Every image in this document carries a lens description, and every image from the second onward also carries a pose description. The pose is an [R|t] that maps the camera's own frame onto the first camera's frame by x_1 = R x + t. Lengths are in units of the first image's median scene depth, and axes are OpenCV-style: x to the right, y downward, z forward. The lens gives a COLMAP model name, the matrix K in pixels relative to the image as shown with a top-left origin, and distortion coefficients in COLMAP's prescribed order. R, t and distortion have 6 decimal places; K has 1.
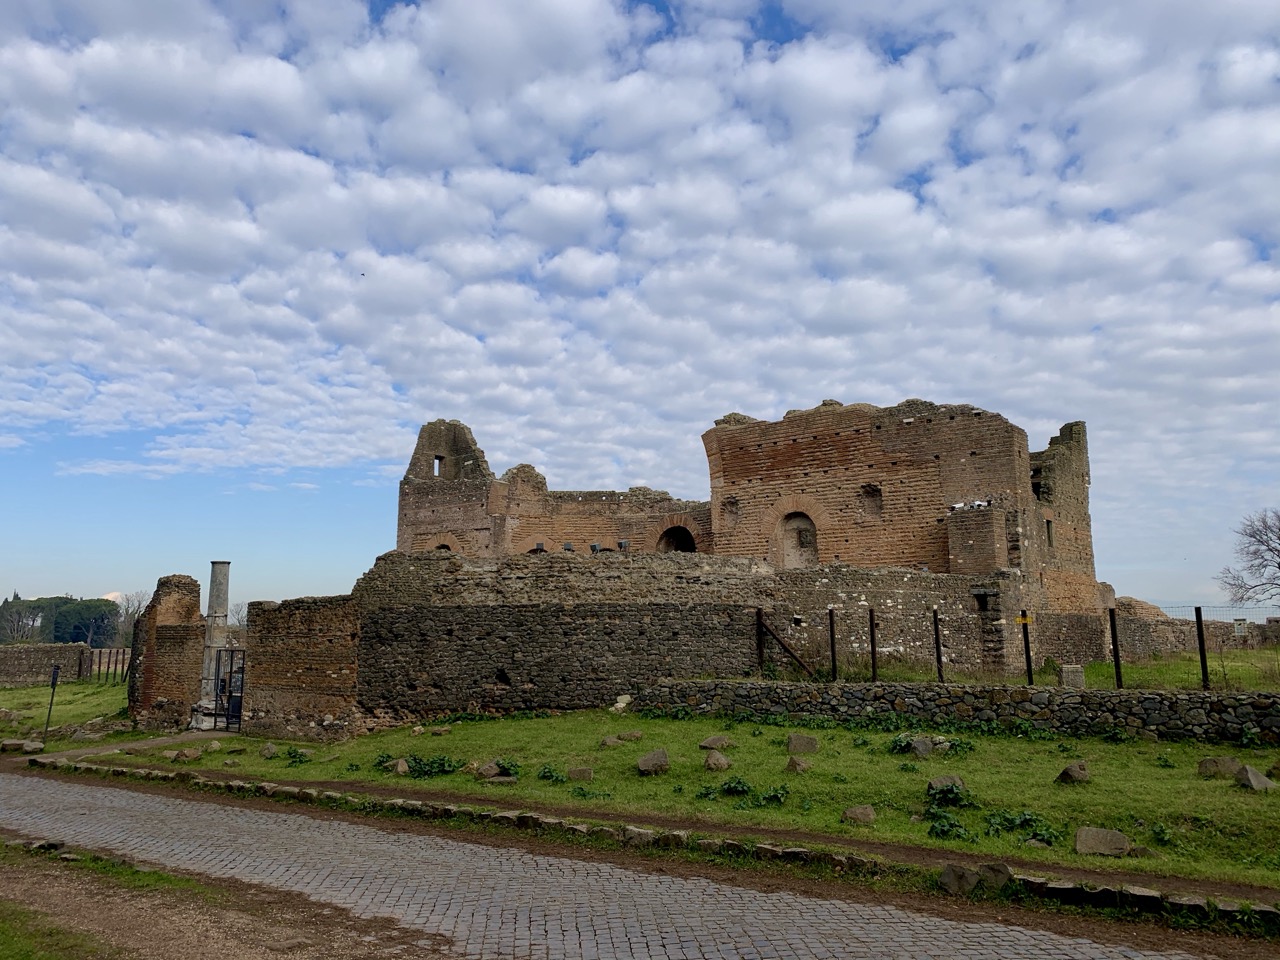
lens RADIAL K [[979.6, 0, 631.5], [0, 979.6, 474.8], [0, 0, 1]] dist [0.029863, -0.014350]
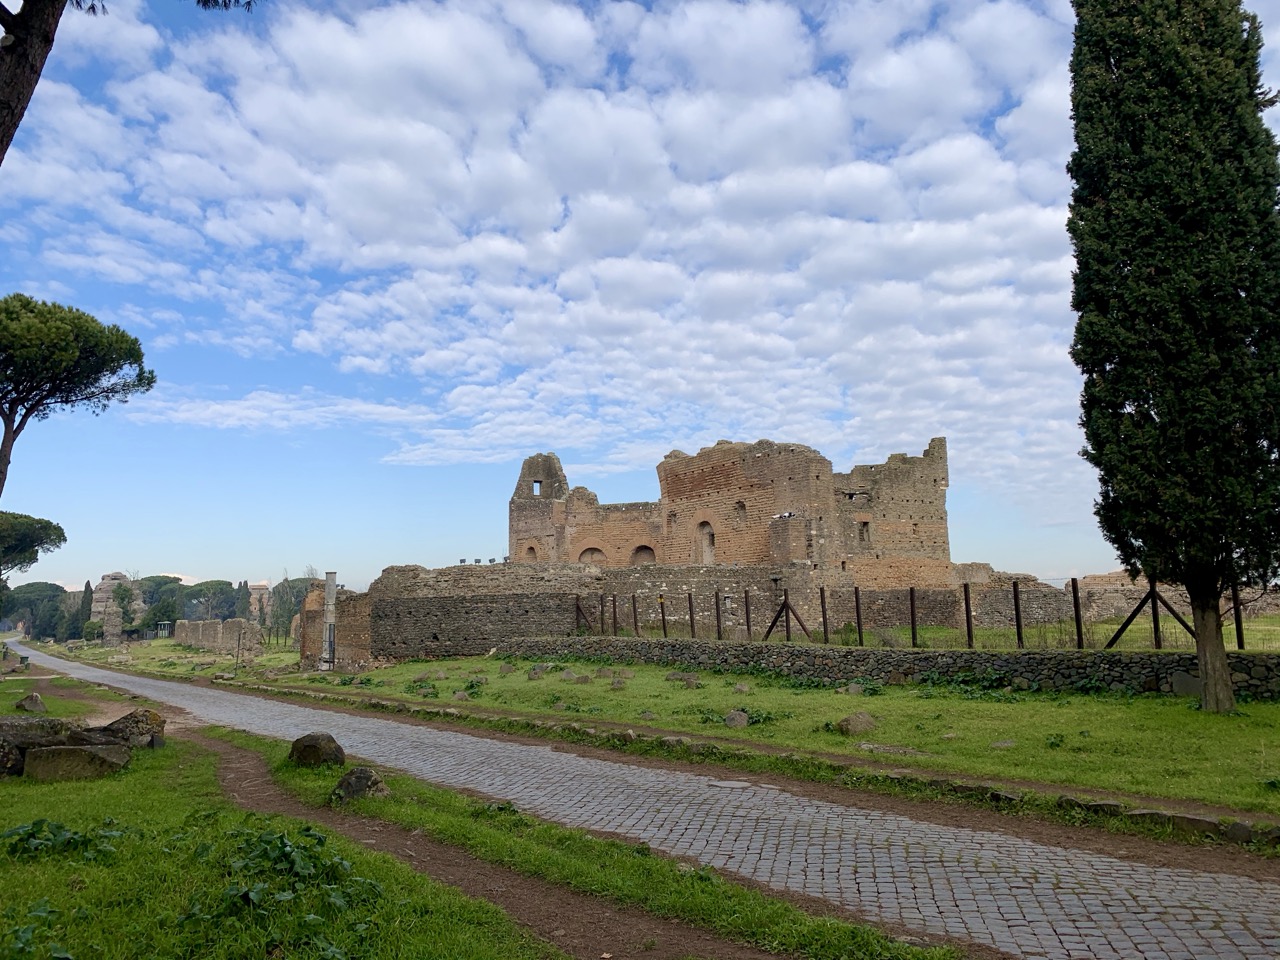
lens RADIAL K [[979.6, 0, 639.8], [0, 979.6, 468.4], [0, 0, 1]] dist [0.029863, -0.014350]
pose [[0.948460, -0.062756, -0.310621, 0.604553], [0.070042, 0.997468, 0.012344, -0.071426], [0.309060, -0.033464, 0.950454, -0.422714]]
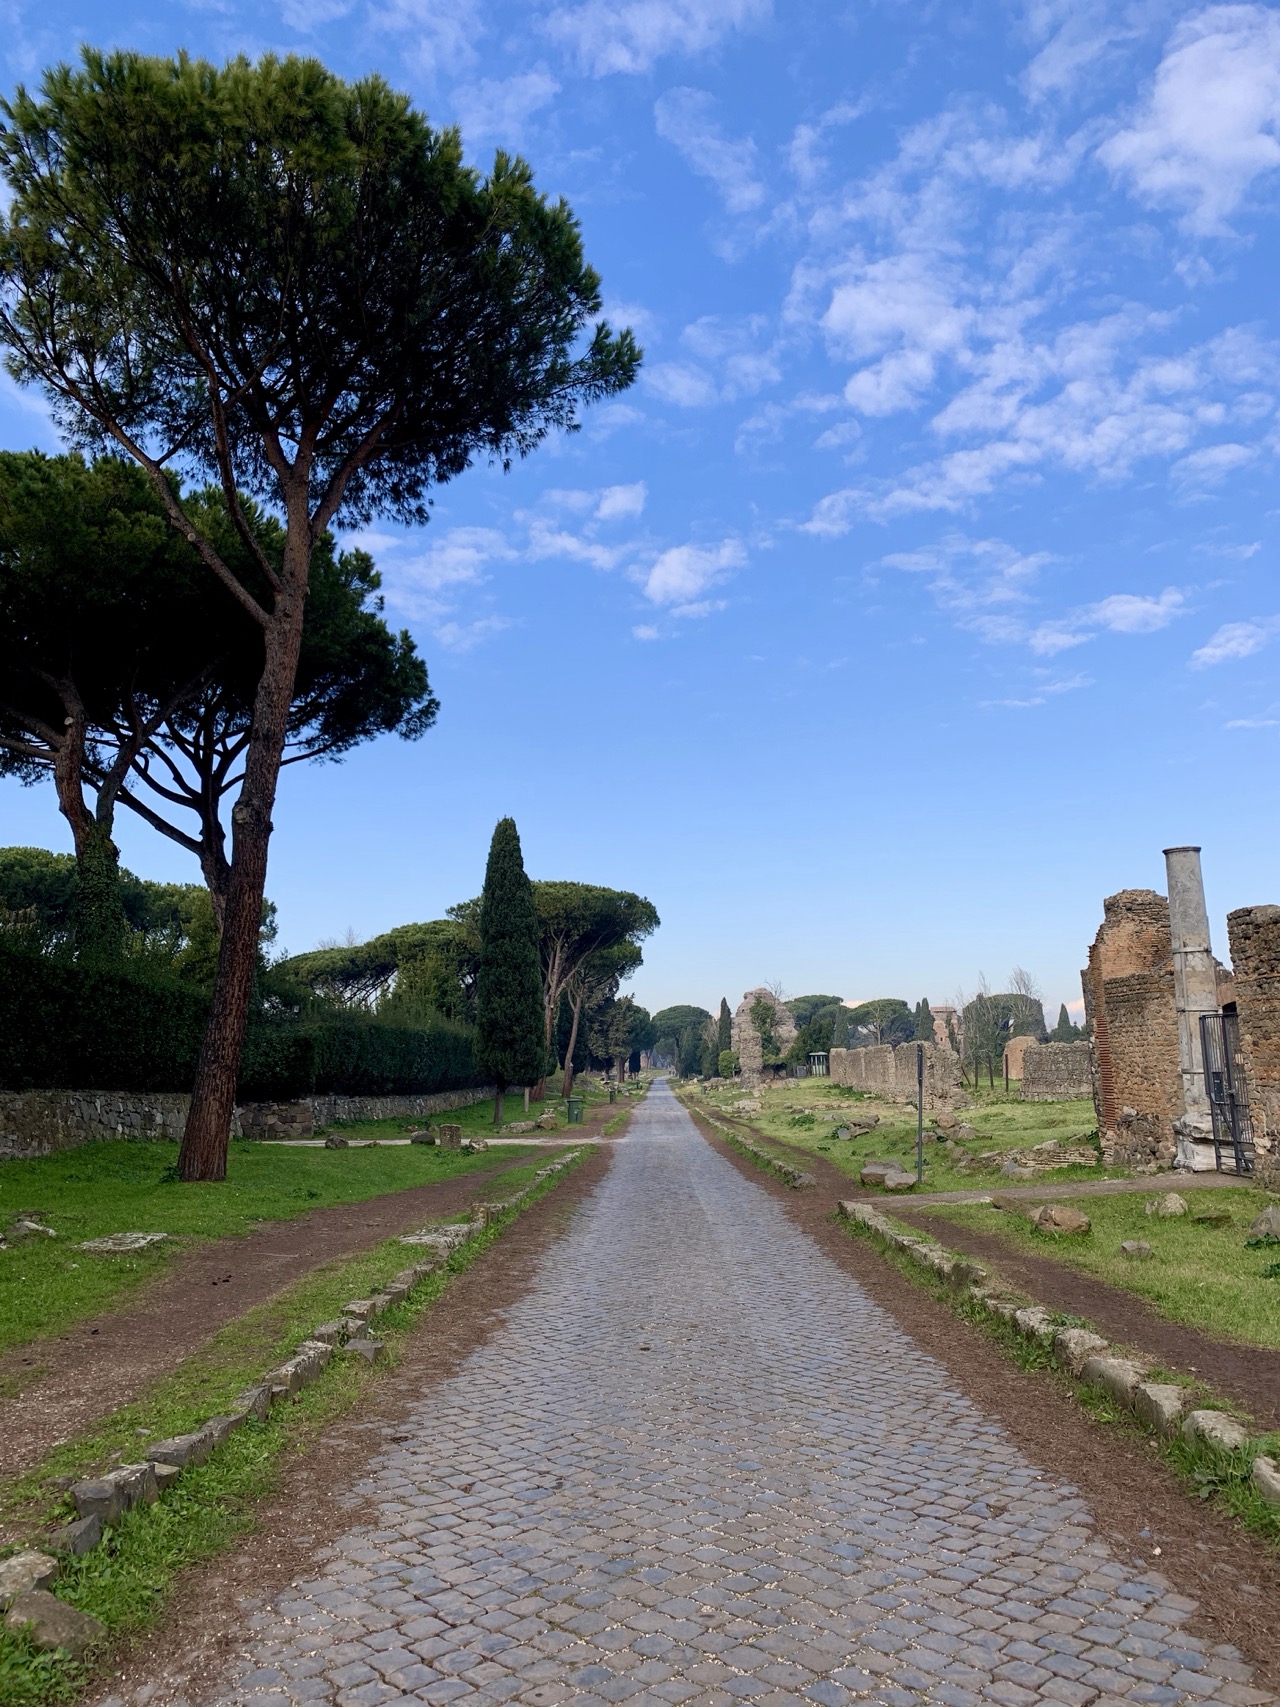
lens RADIAL K [[1306.4, 0, 629.0], [0, 1306.4, 851.3], [0, 0, 1]] dist [0.029863, -0.014350]
pose [[0.603822, -0.139129, -0.784883, -0.048201], [0.150406, 0.986849, -0.059220, 0.084307], [0.782801, -0.082293, 0.616807, 0.334874]]
